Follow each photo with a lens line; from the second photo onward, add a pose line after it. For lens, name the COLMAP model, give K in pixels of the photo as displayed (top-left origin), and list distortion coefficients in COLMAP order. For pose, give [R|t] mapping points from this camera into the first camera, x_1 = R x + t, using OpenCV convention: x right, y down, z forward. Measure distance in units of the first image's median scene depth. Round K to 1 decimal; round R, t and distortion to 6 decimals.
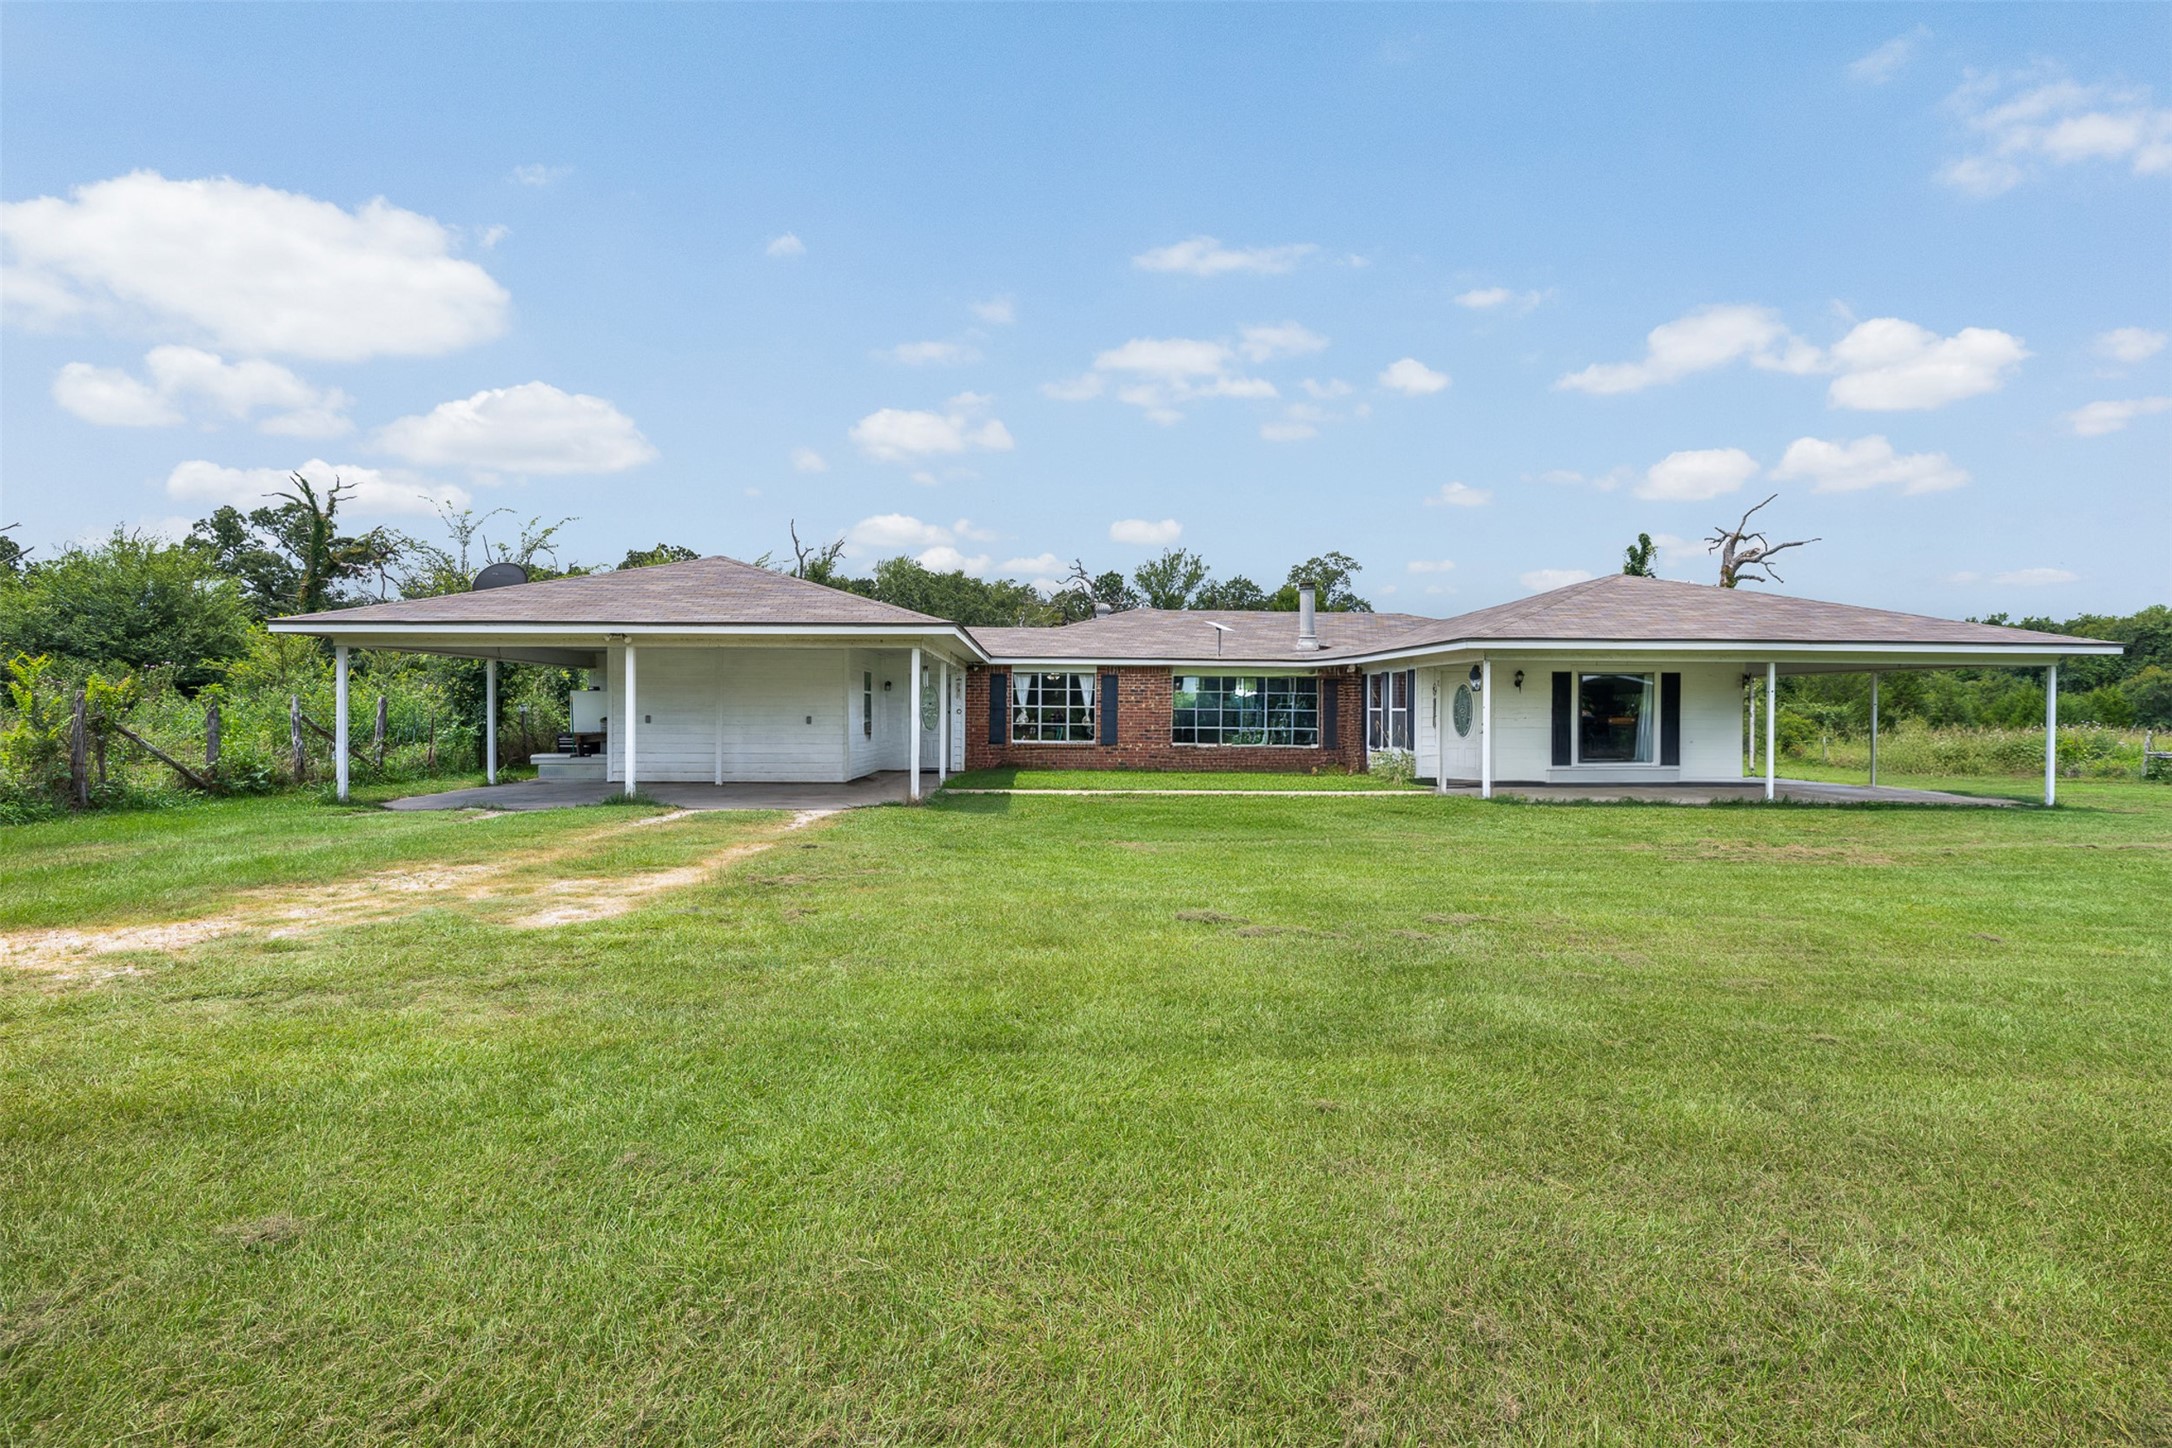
lens RADIAL K [[1042.8, 0, 1095.6], [0, 1042.8, 710.3], [0, 0, 1]] dist [-0.003479, -0.000118]
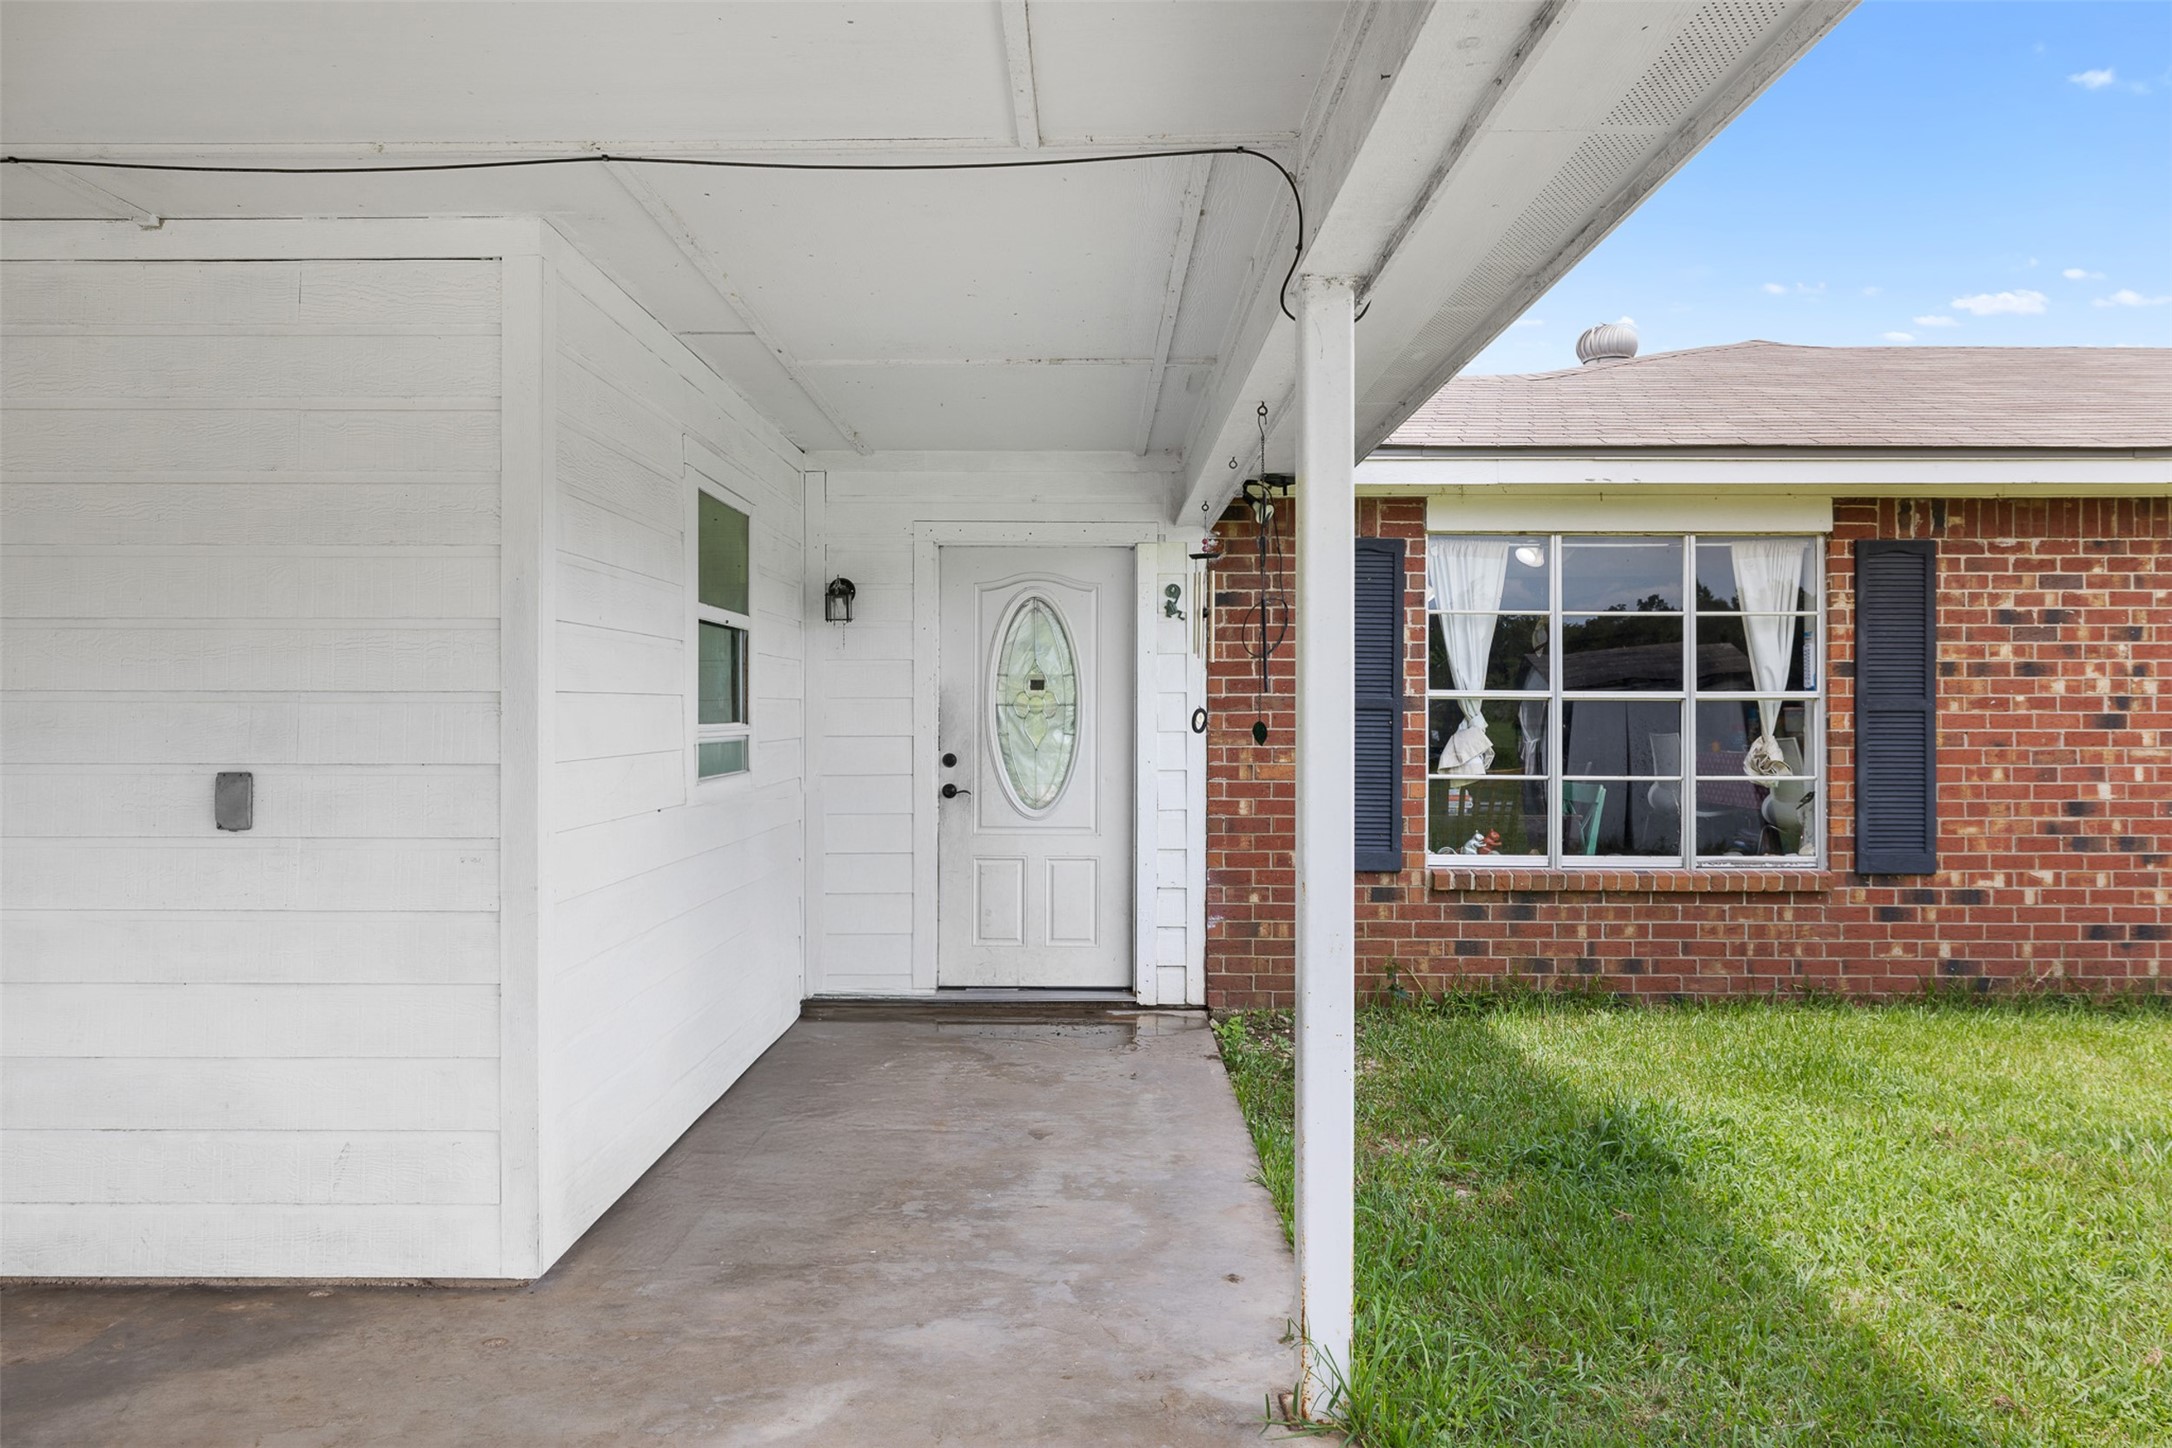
lens RADIAL K [[1578.7, 0, 1086.2], [0, 1578.7, 703.0], [0, 0, 1]] dist [0.000153, 0.001216]
pose [[0.999050, -0.005706, -0.043202, -0.134124], [0.005417, 0.999962, -0.006814, -0.000412], [0.043239, 0.006573, 0.999043, 0.675981]]
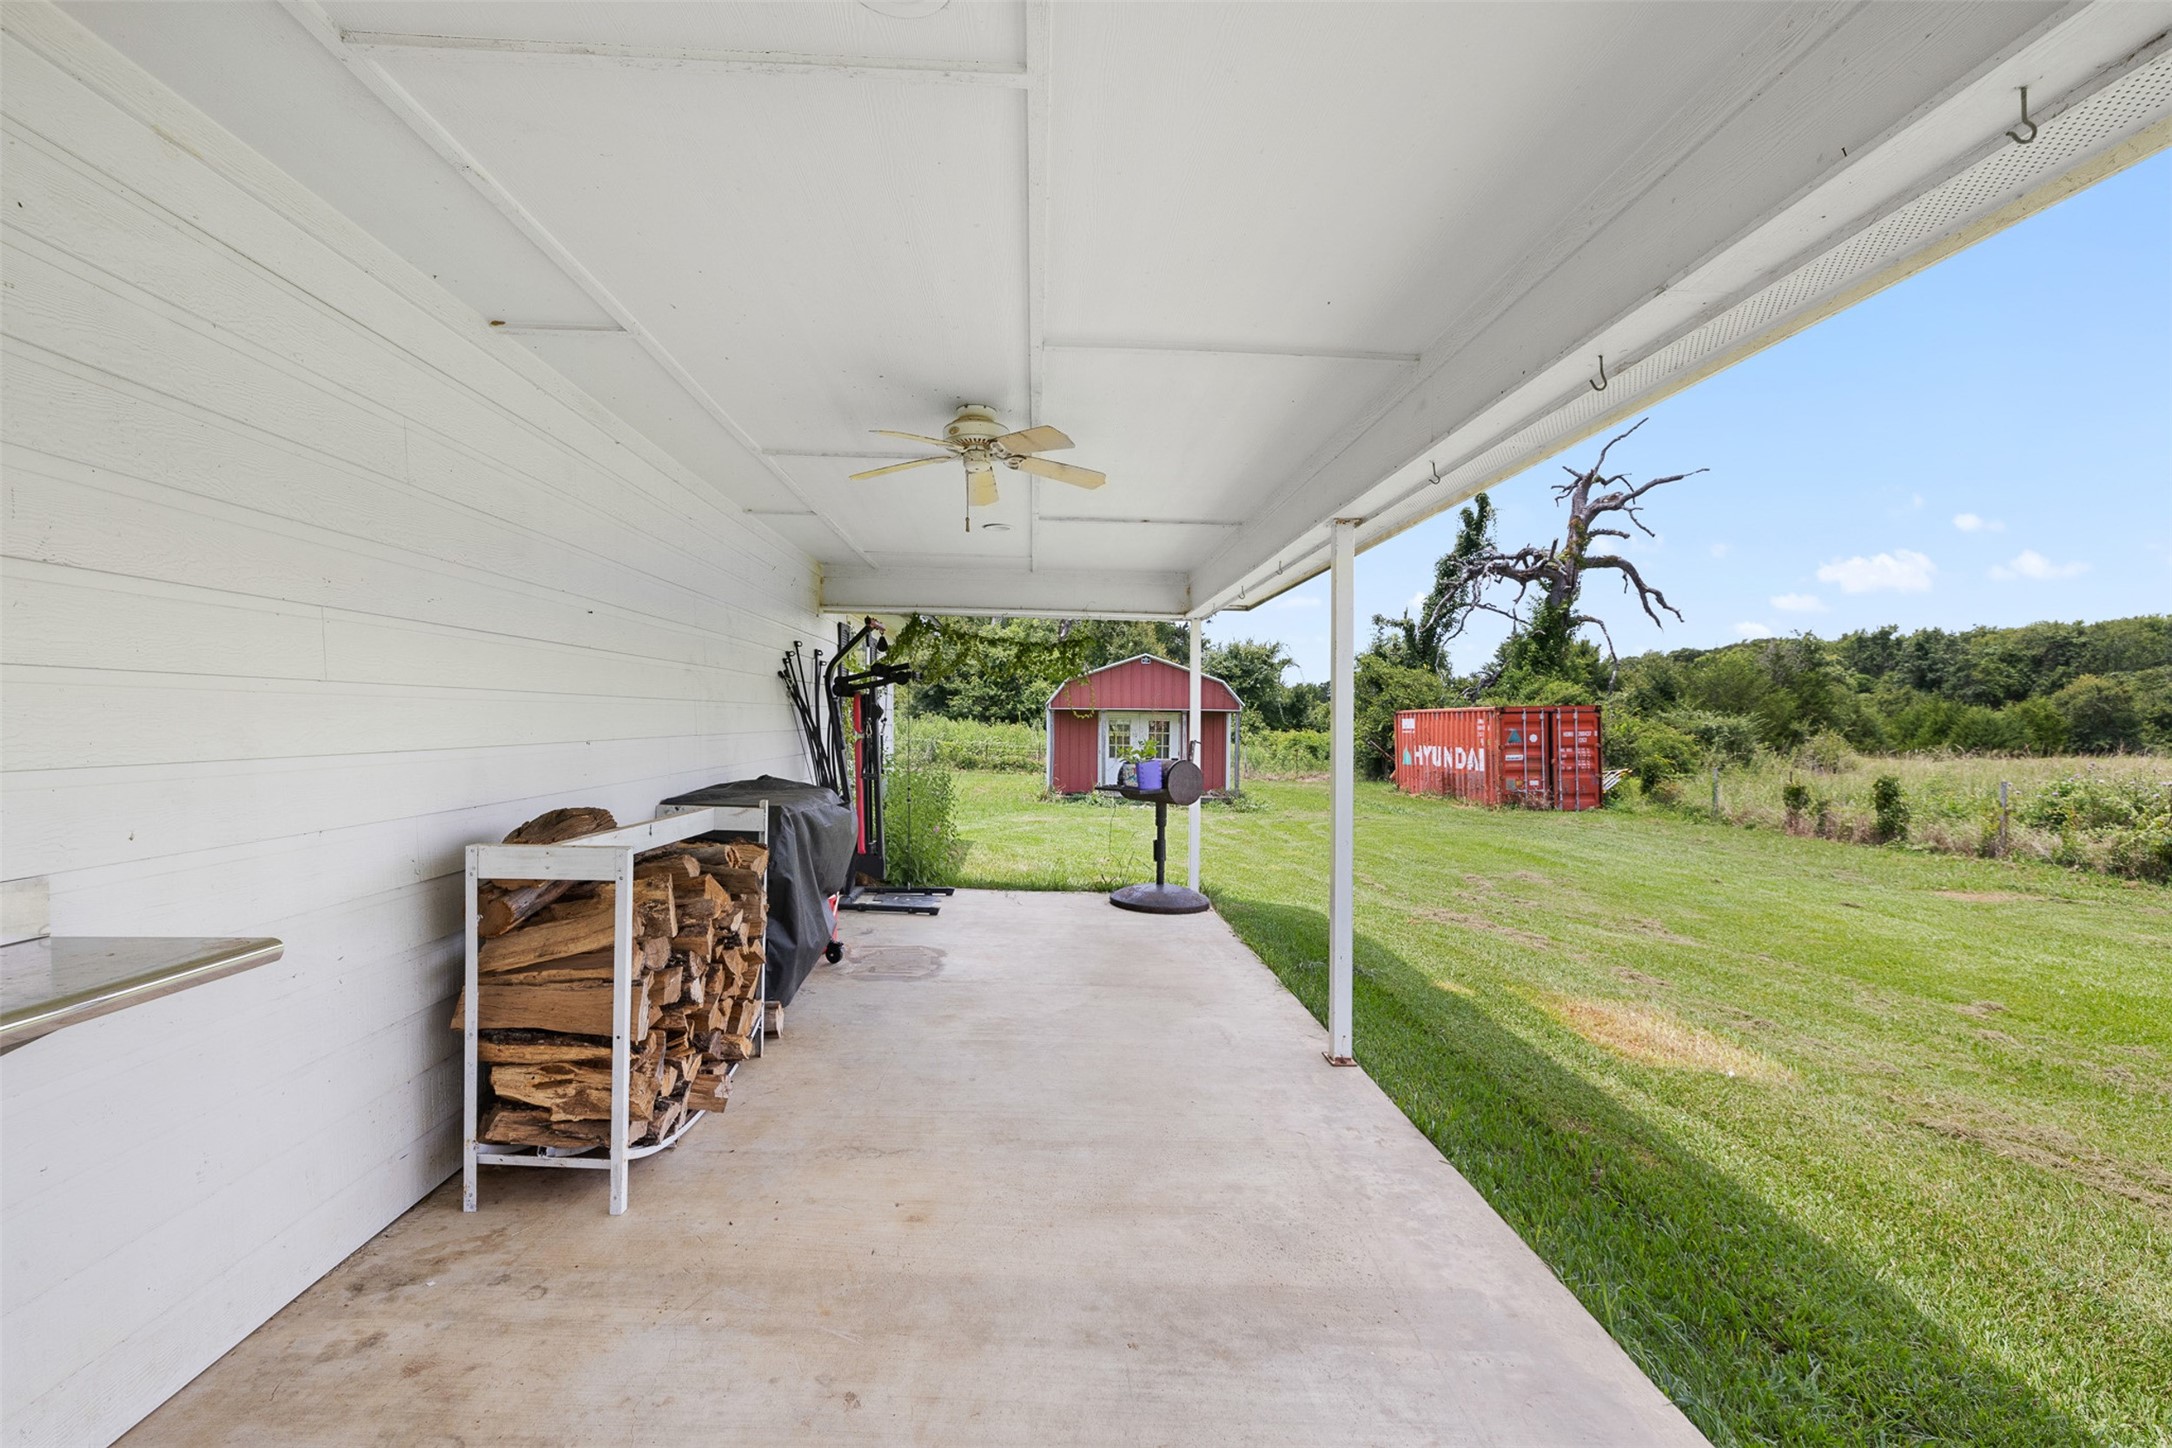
lens RADIAL K [[921.3, 0, 1086.4], [0, 921.3, 709.8], [0, 0, 1]] dist [0.000017, -0.000070]
pose [[0.999819, 0.009388, 0.016574, 0.608039], [-0.009251, 0.999922, -0.008335, 0.001307], [-0.016650, 0.008180, 0.999828, 0.876998]]
